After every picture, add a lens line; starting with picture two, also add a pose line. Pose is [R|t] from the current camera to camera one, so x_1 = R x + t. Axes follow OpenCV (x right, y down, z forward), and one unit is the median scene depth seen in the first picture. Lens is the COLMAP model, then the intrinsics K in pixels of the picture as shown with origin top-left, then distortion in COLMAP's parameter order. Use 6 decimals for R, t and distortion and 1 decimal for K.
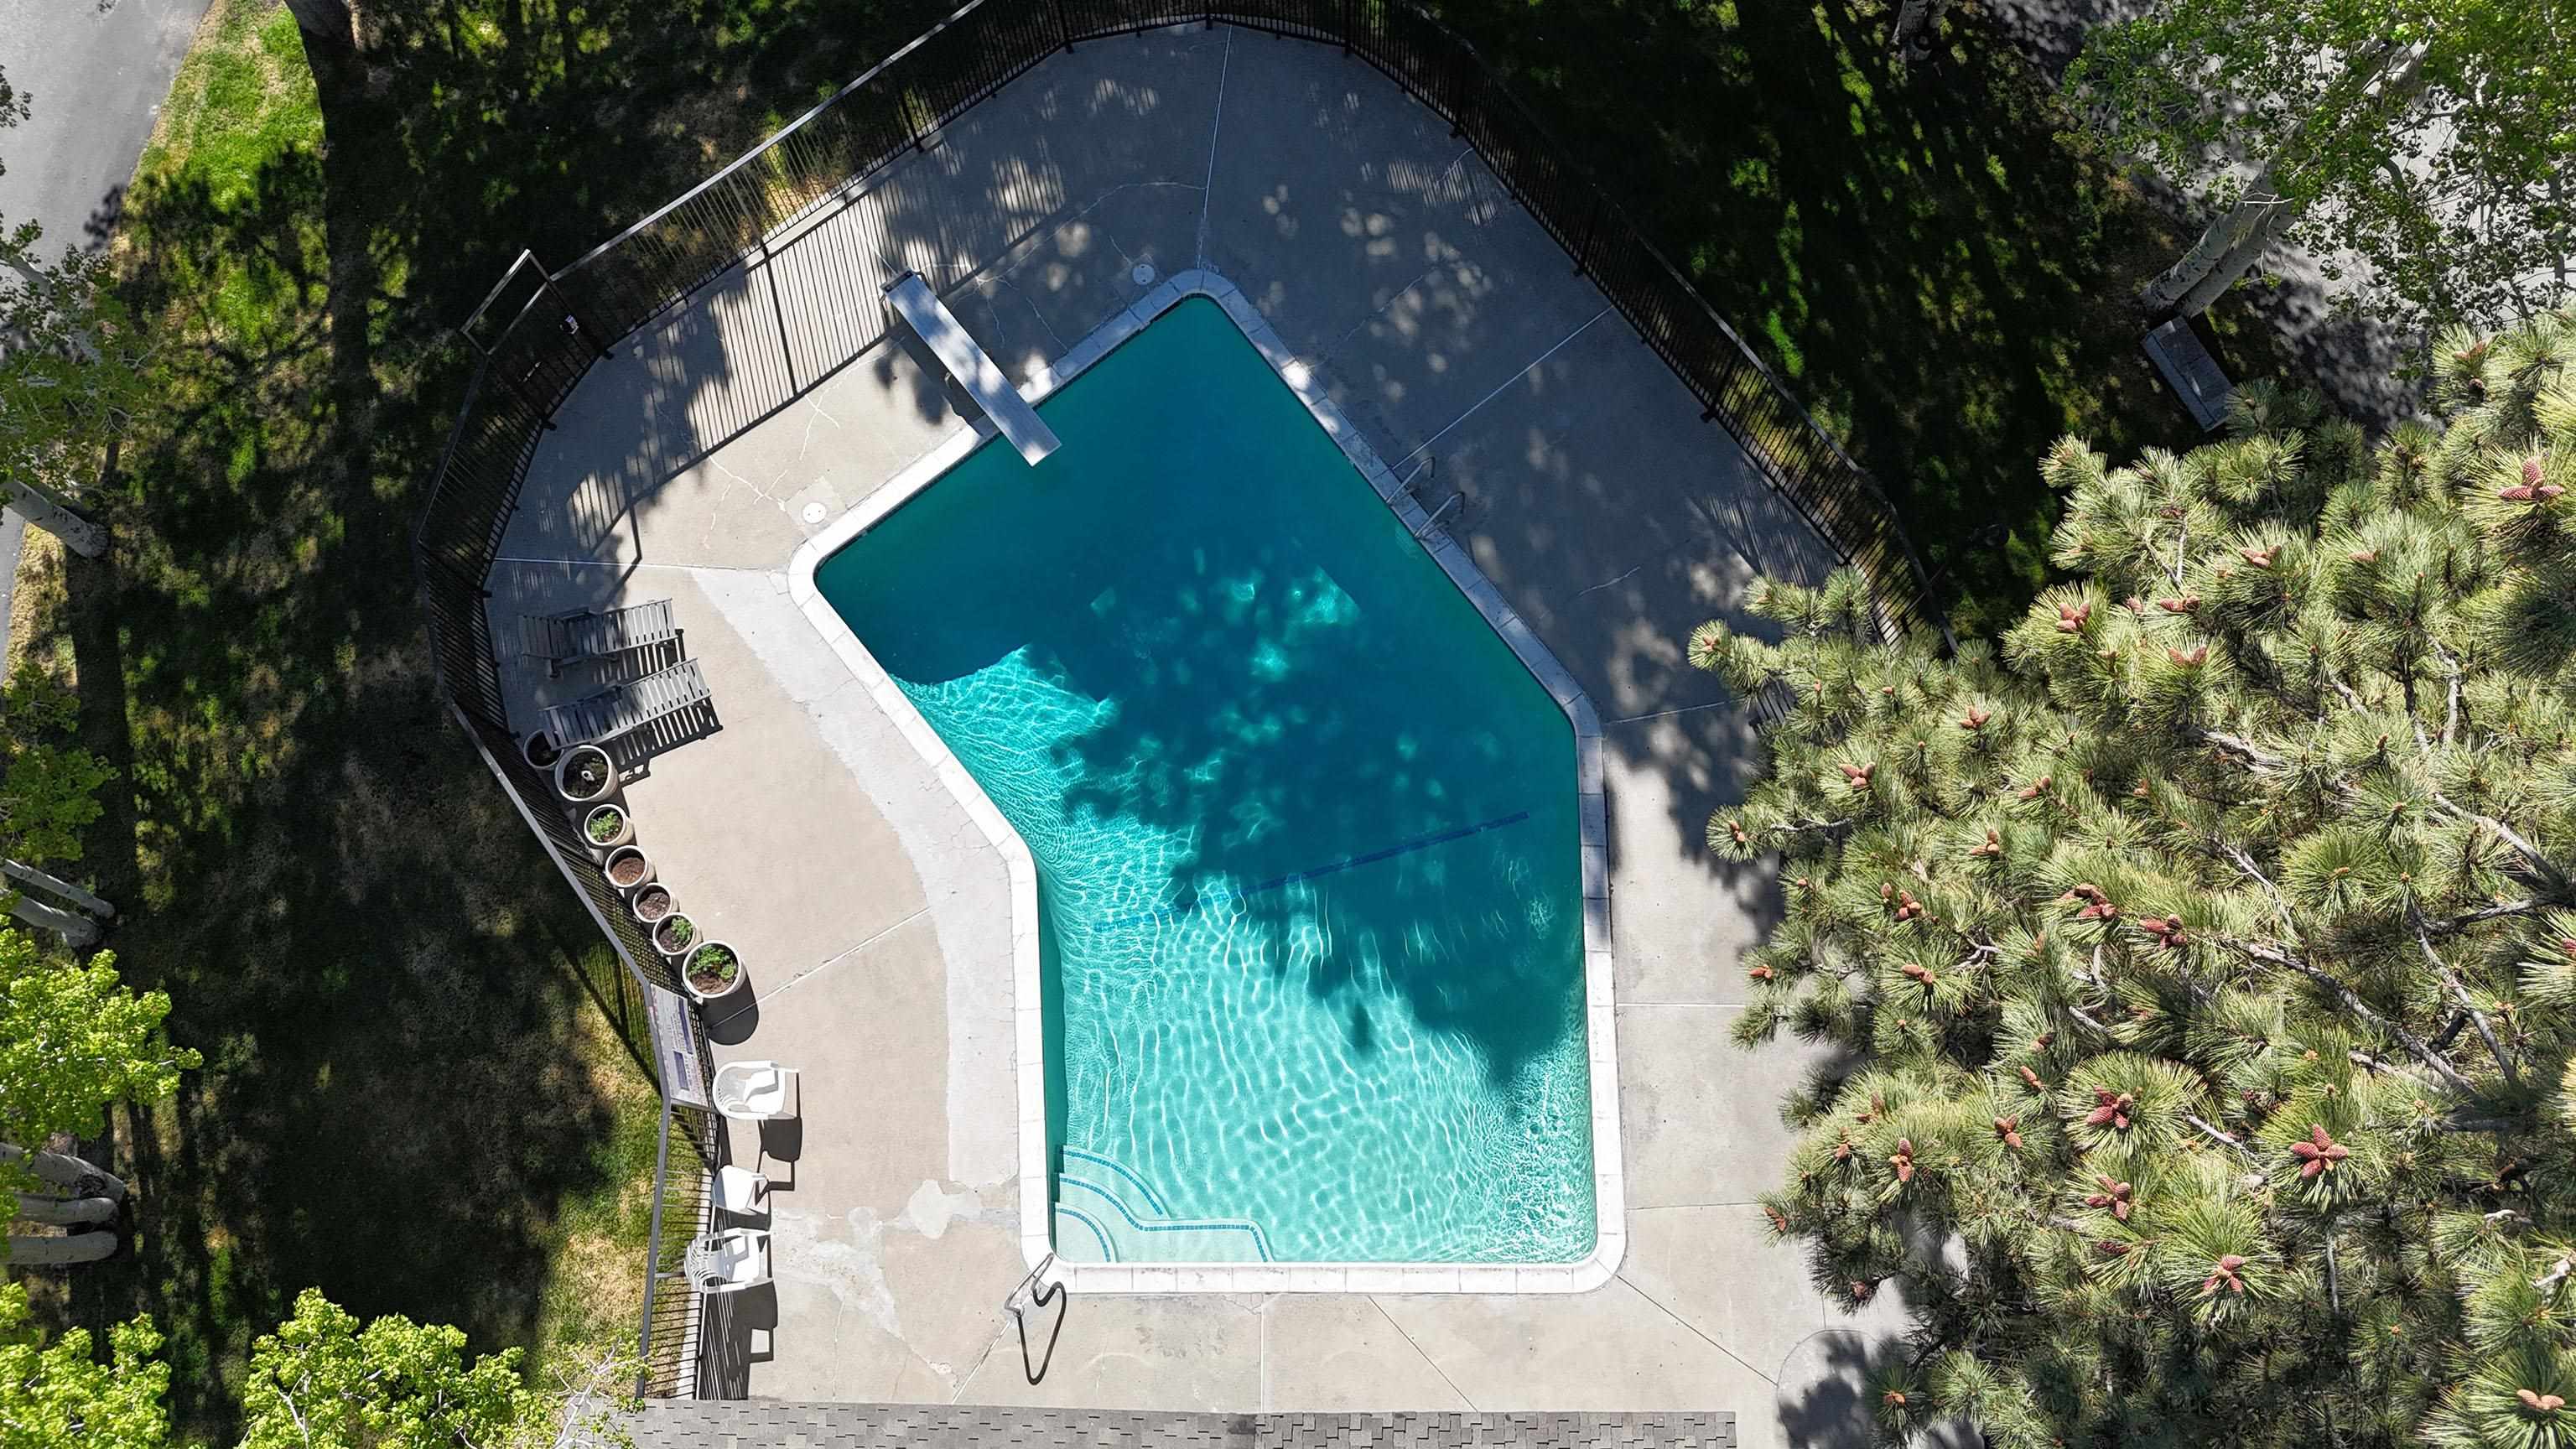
lens RADIAL K [[1974.2, 0, 1288.0], [0, 1974.2, 724.5], [0, 0, 1]] dist [0.003644, -0.002699]
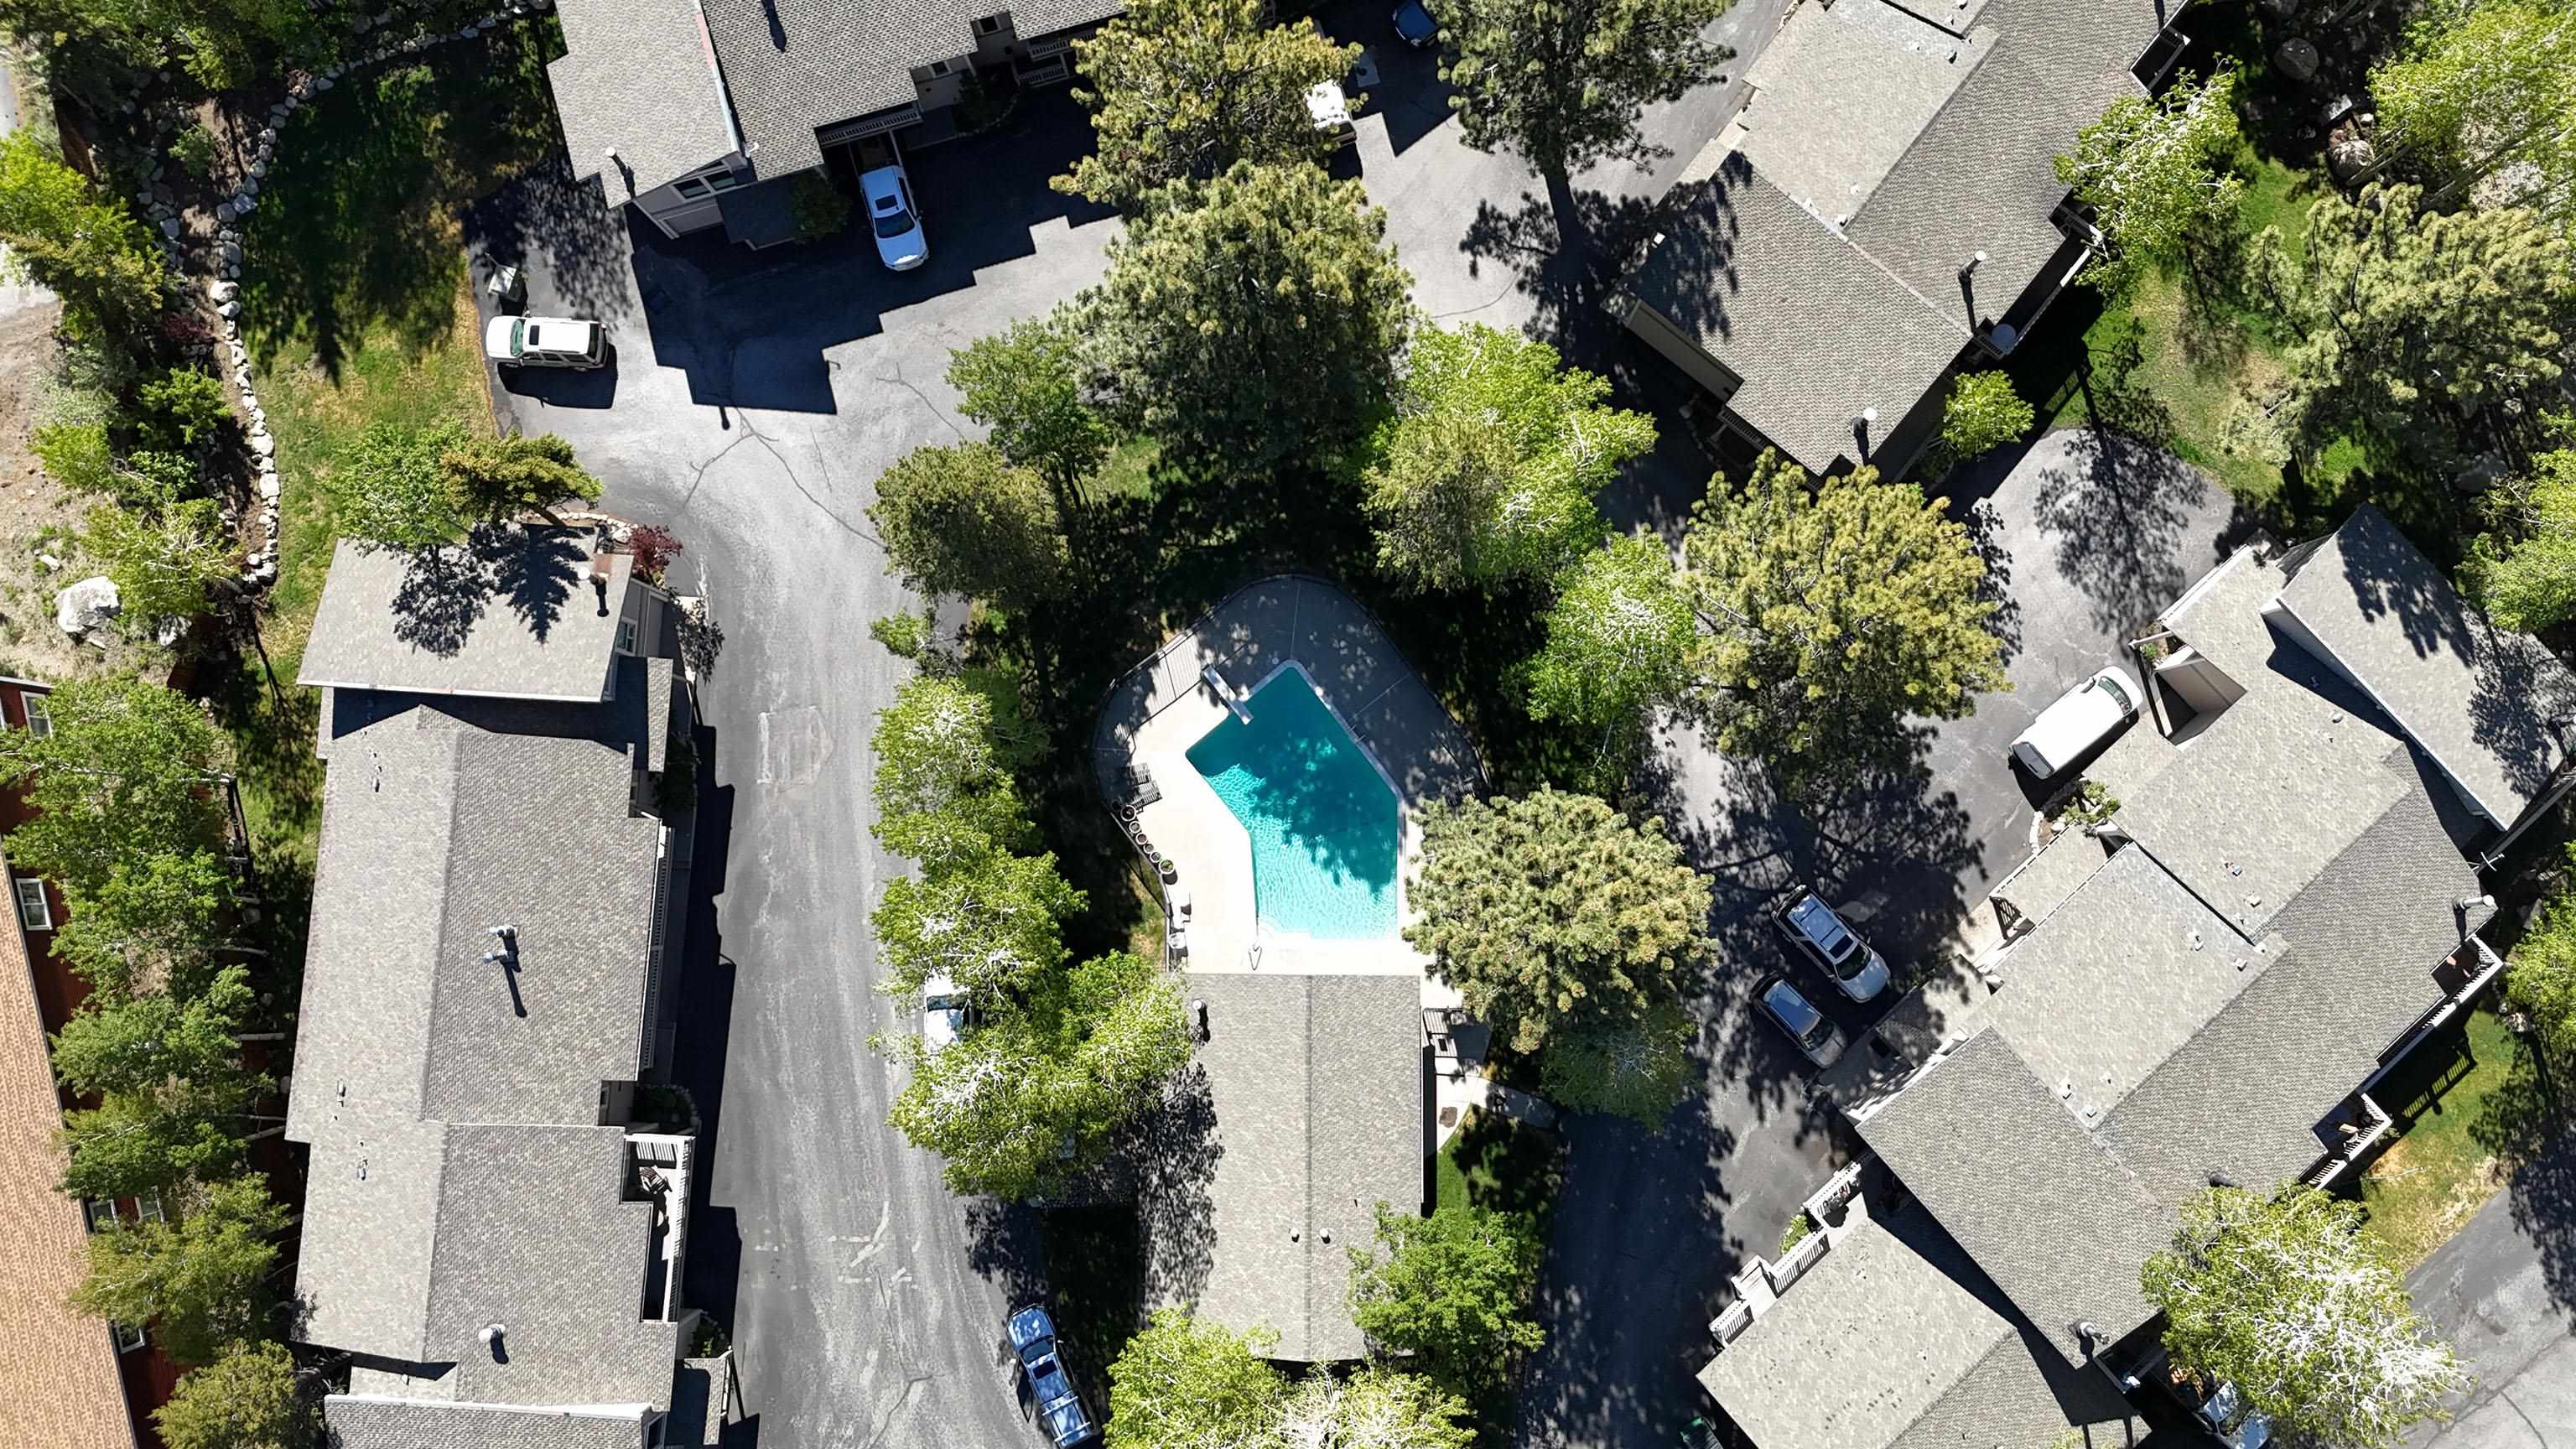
lens RADIAL K [[1974.2, 0, 1288.0], [0, 1974.2, 724.5], [0, 0, 1]] dist [0.003644, -0.002699]
pose [[0.999990, 0.000405, -0.004393, -0.035686], [0.000430, 0.982097, 0.188377, -0.782481], [0.004391, -0.188377, 0.982087, -2.443910]]
